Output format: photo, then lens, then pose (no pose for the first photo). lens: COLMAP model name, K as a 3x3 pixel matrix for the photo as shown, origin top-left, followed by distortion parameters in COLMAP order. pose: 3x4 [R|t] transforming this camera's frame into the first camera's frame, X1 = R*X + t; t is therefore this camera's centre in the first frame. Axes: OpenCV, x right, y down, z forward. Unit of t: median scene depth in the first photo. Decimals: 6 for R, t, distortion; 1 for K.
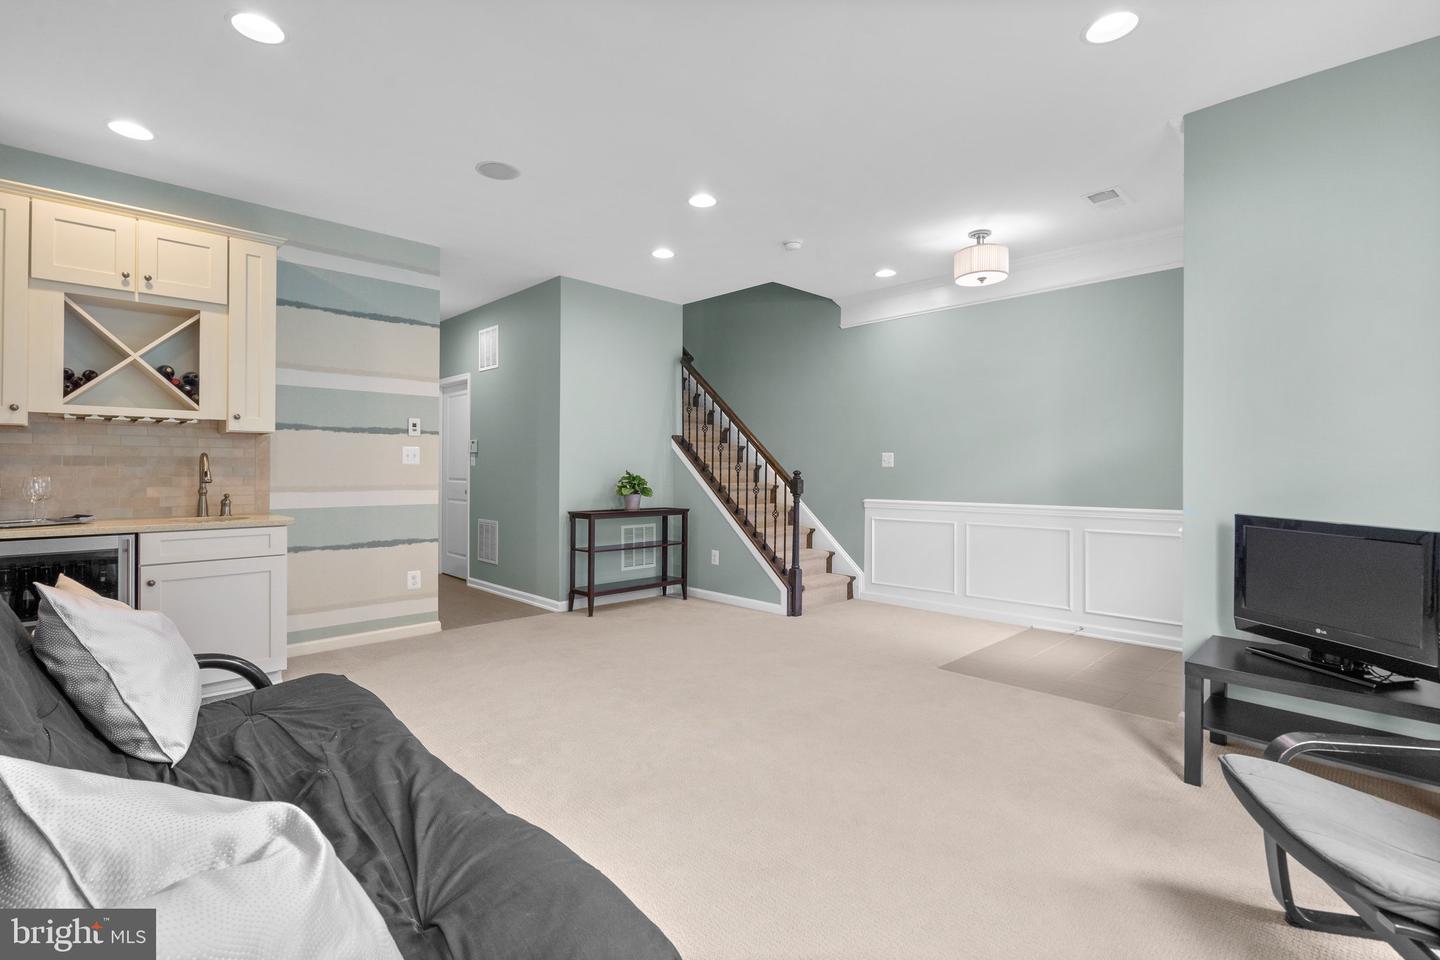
lens RADIAL K [[662.6, 0, 720.0], [0, 662.6, 480.0], [0, 0, 1]] dist [-0.002097, -0.000026]
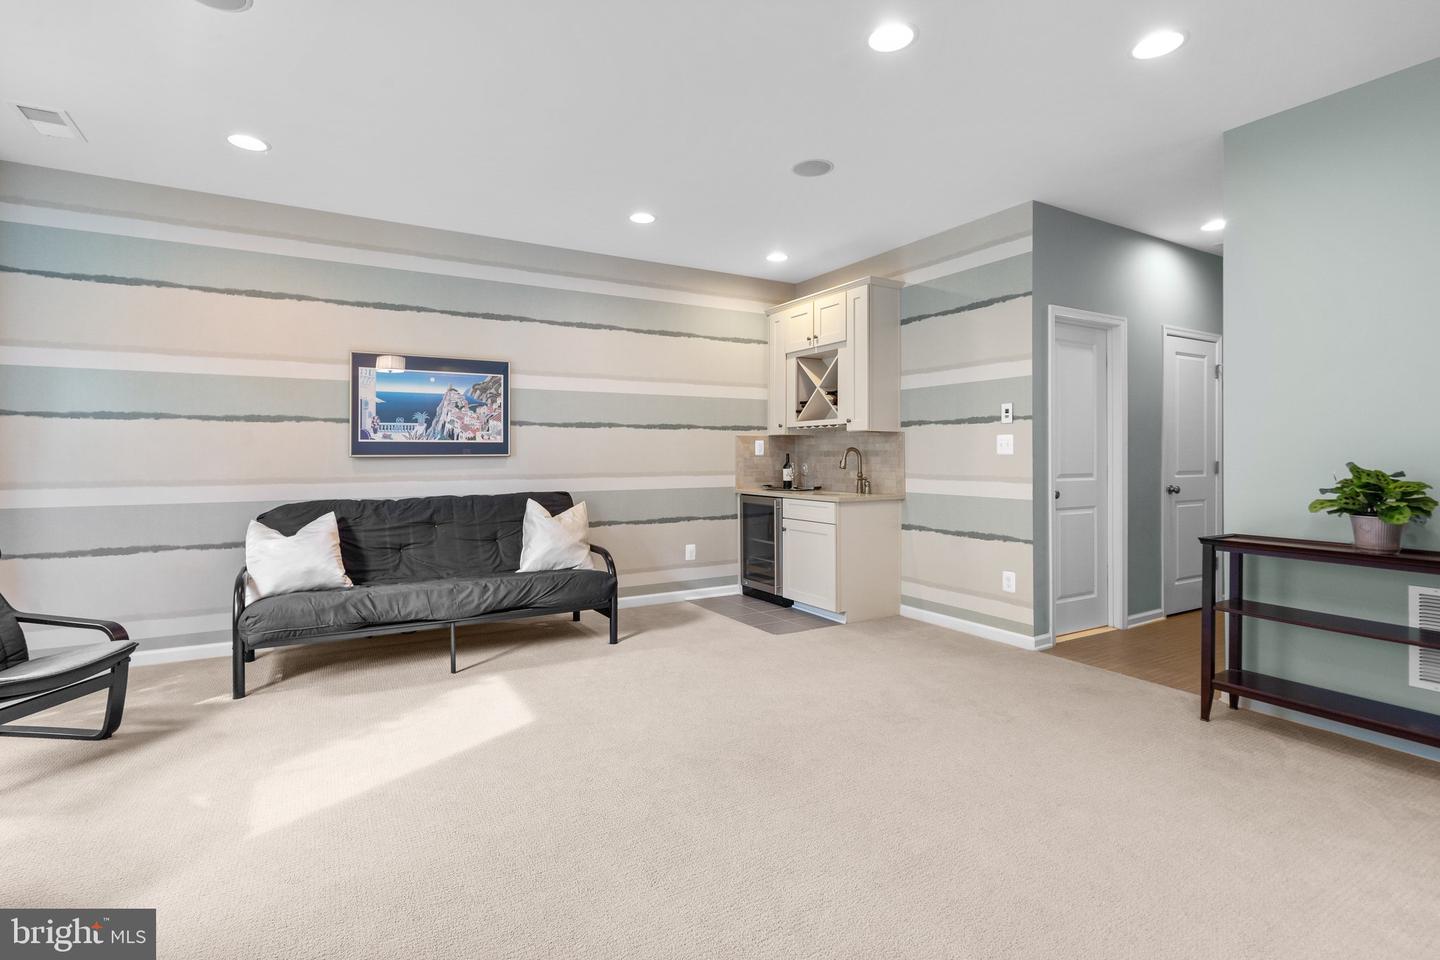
lens RADIAL K [[691.7, 0, 712.5], [0, 691.7, 458.9], [0, 0, 1]] dist [0.002226, 0.000407]
pose [[-0.258889, -0.000918, -0.965907, 0.635211], [-0.019065, 0.999810, 0.004160, -0.015122], [0.965719, 0.019492, -0.258857, 0.968479]]
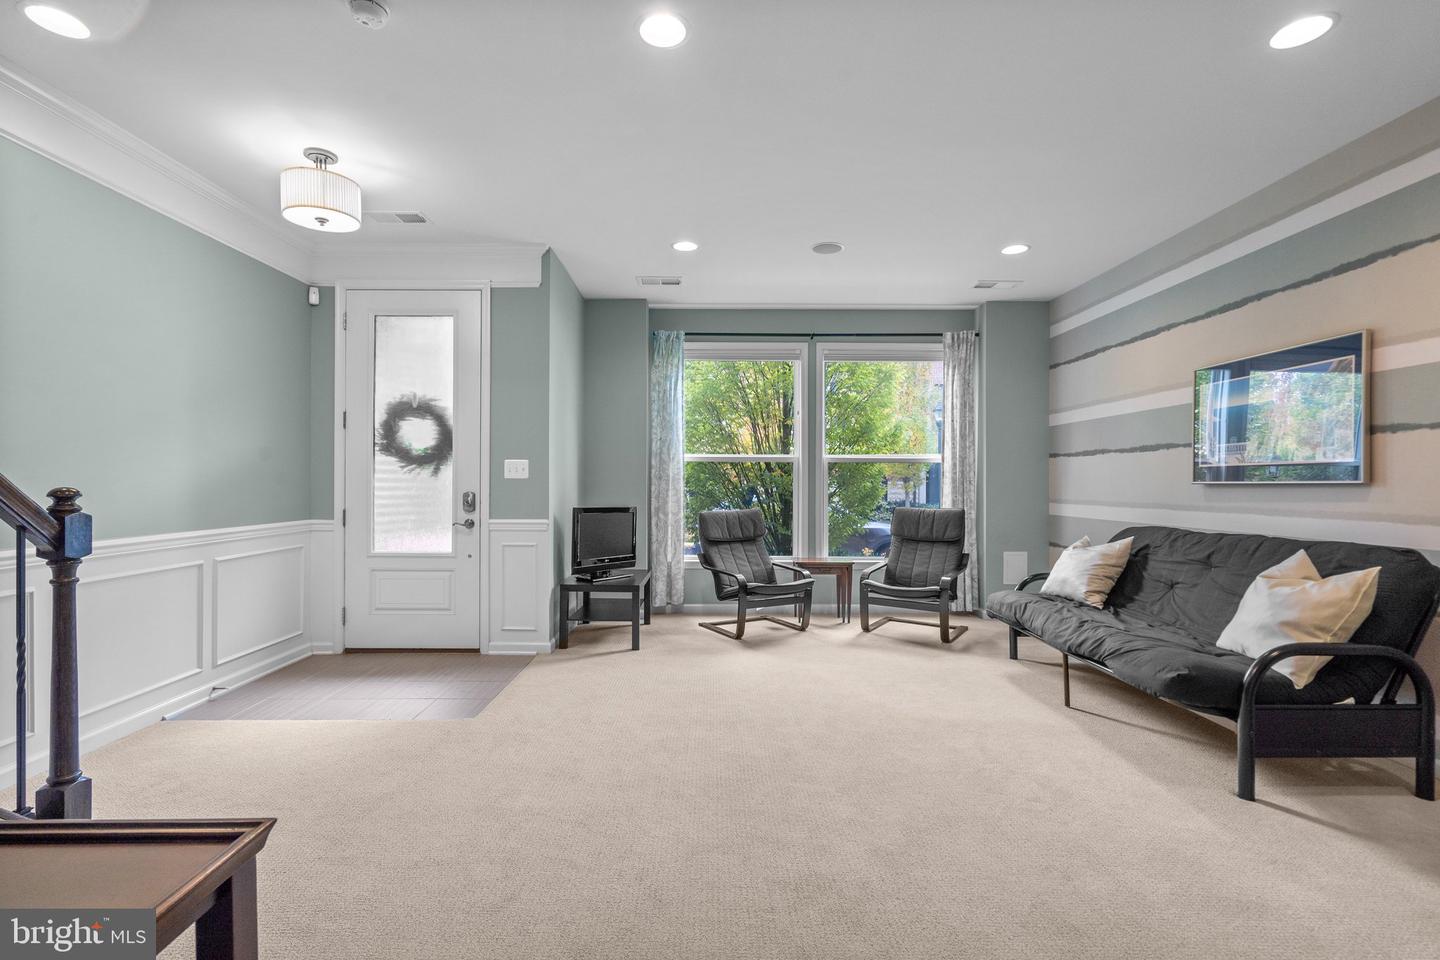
lens RADIAL K [[662.6, 0, 720.0], [0, 662.6, 480.0], [0, 0, 1]] dist [-0.002097, -0.000026]
pose [[-0.718267, -0.006056, 0.695741, -1.353820], [0.005941, 0.999872, 0.014837, -0.036213], [-0.695742, 0.014791, -0.718140, 1.608274]]
